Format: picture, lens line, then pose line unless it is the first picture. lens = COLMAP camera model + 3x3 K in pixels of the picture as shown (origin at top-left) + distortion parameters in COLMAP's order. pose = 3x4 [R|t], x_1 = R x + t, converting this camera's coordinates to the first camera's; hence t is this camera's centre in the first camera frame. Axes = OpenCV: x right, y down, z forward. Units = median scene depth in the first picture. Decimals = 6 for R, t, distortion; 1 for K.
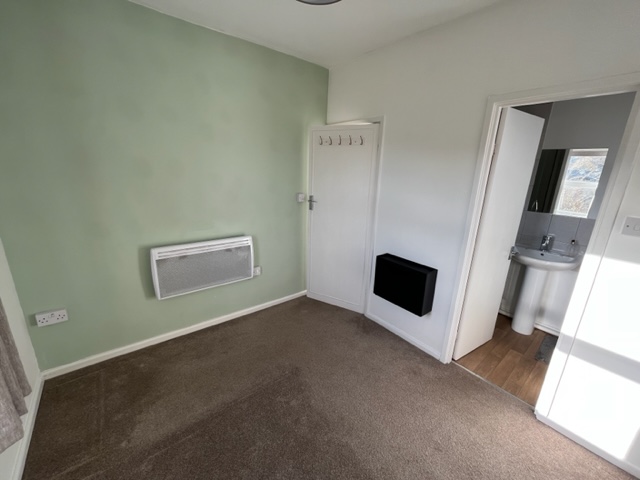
lens RADIAL K [[262.6, 0, 320.0], [0, 262.6, 240.0], [0, 0, 1]] dist [0.000130, -0.000028]
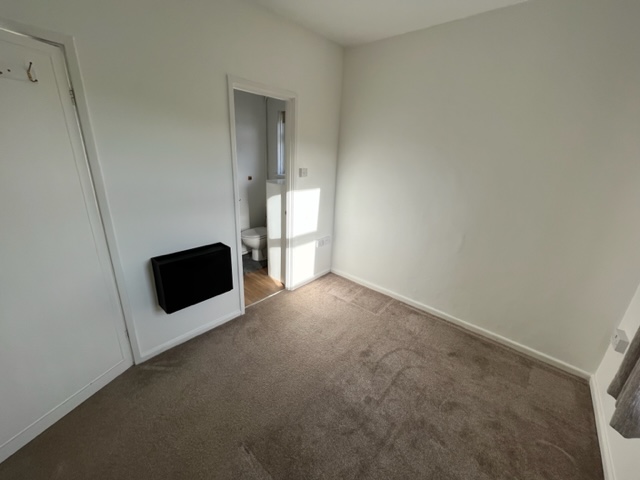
lens RADIAL K [[262.6, 0, 320.0], [0, 262.6, 240.0], [0, 0, 1]] dist [0.000130, -0.000028]
pose [[-0.175018, -0.357990, 0.917176, -0.499258], [0.209297, 0.896735, 0.389951, -0.191464], [-0.962062, 0.260211, -0.082019, 0.640736]]
